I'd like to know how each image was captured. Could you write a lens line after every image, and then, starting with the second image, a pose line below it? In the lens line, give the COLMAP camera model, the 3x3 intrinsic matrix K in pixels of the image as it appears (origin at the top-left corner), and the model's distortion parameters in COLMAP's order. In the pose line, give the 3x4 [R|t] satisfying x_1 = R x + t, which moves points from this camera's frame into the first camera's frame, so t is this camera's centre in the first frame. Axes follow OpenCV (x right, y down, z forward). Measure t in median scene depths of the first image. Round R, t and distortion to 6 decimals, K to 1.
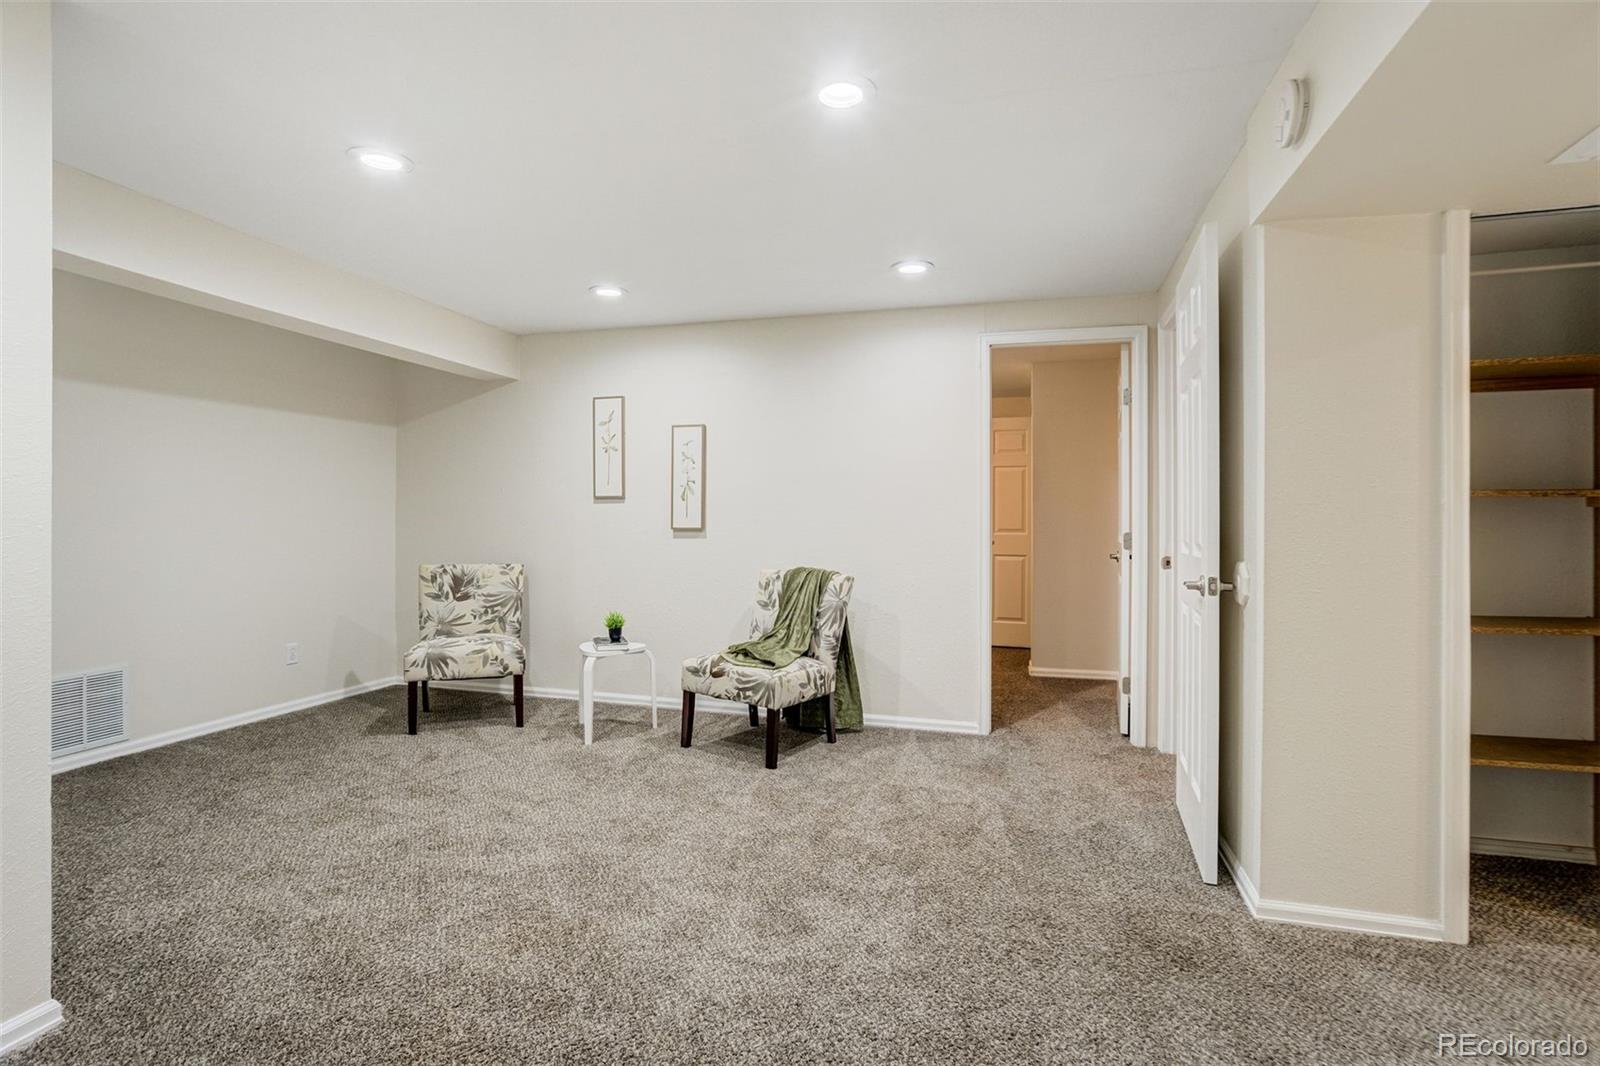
lens RADIAL K [[772.1, 0, 805.4], [0, 772.1, 540.4], [0, 0, 1]] dist [-0.029929, 0.018257]
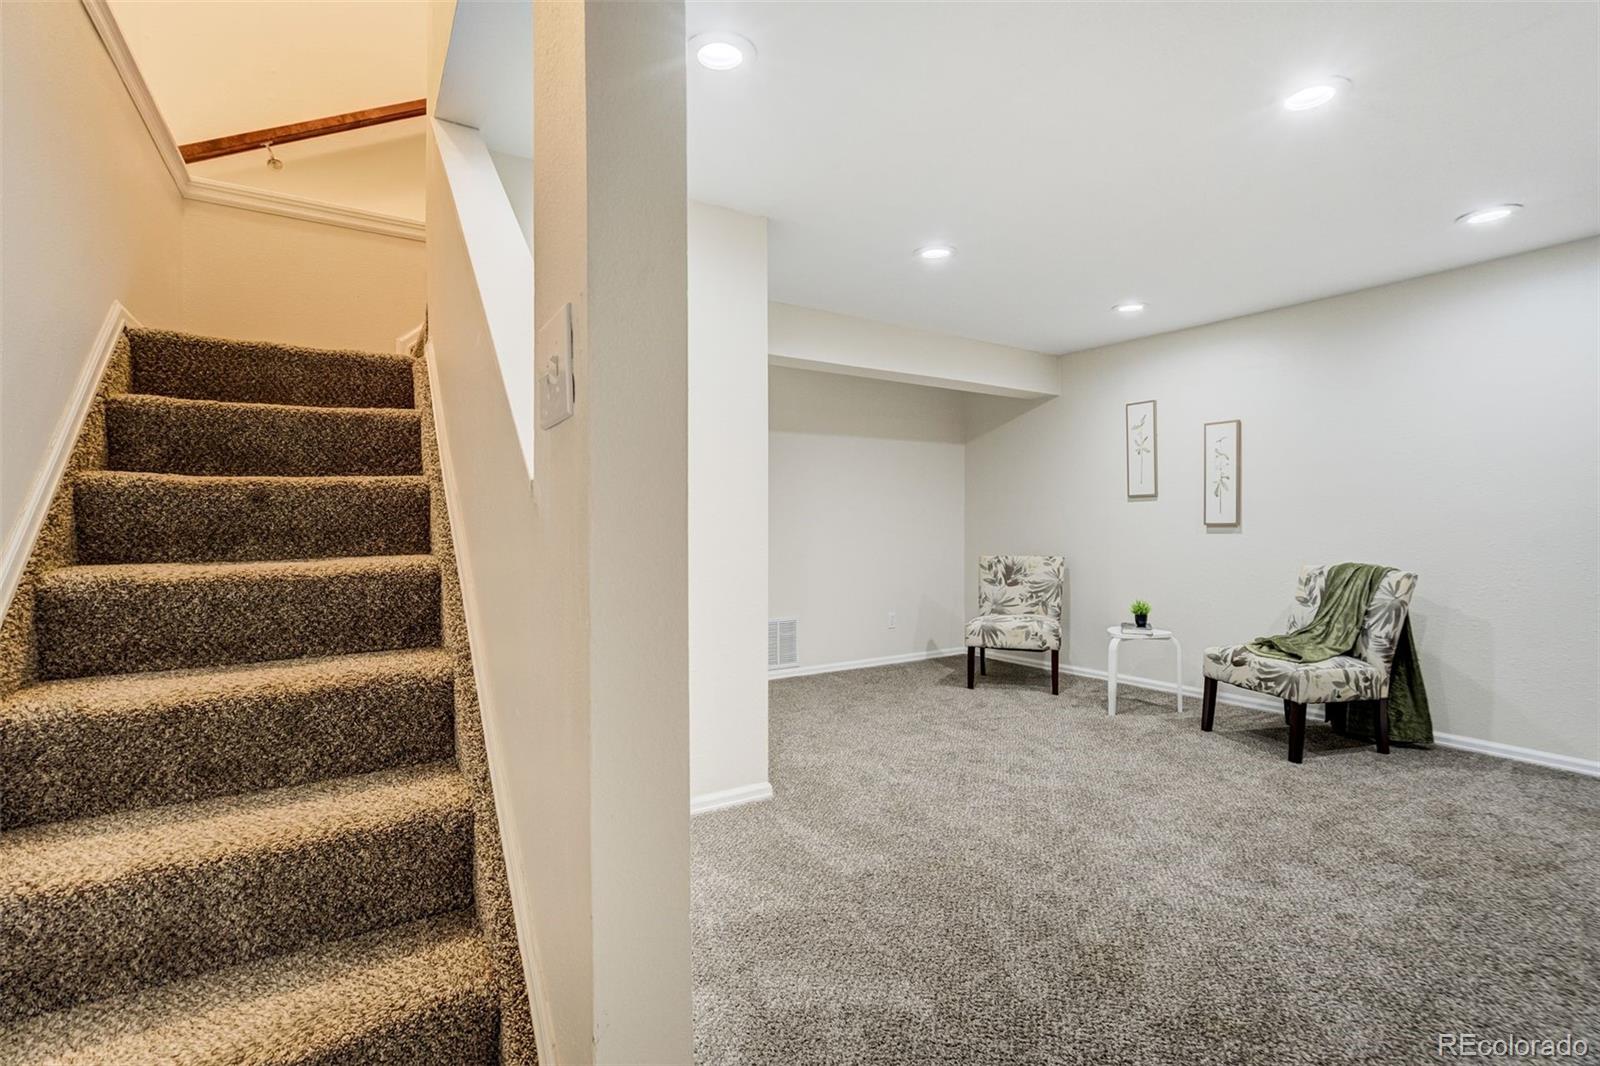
lens RADIAL K [[772.1, 0, 809.8], [0, 772.1, 517.4], [0, 0, 1]] dist [-0.029929, 0.018257]
pose [[0.756229, -0.018412, -0.654048, 0.128685], [-0.007826, 0.999278, -0.037179, 0.024362], [0.654260, 0.033234, 0.755539, -0.146357]]
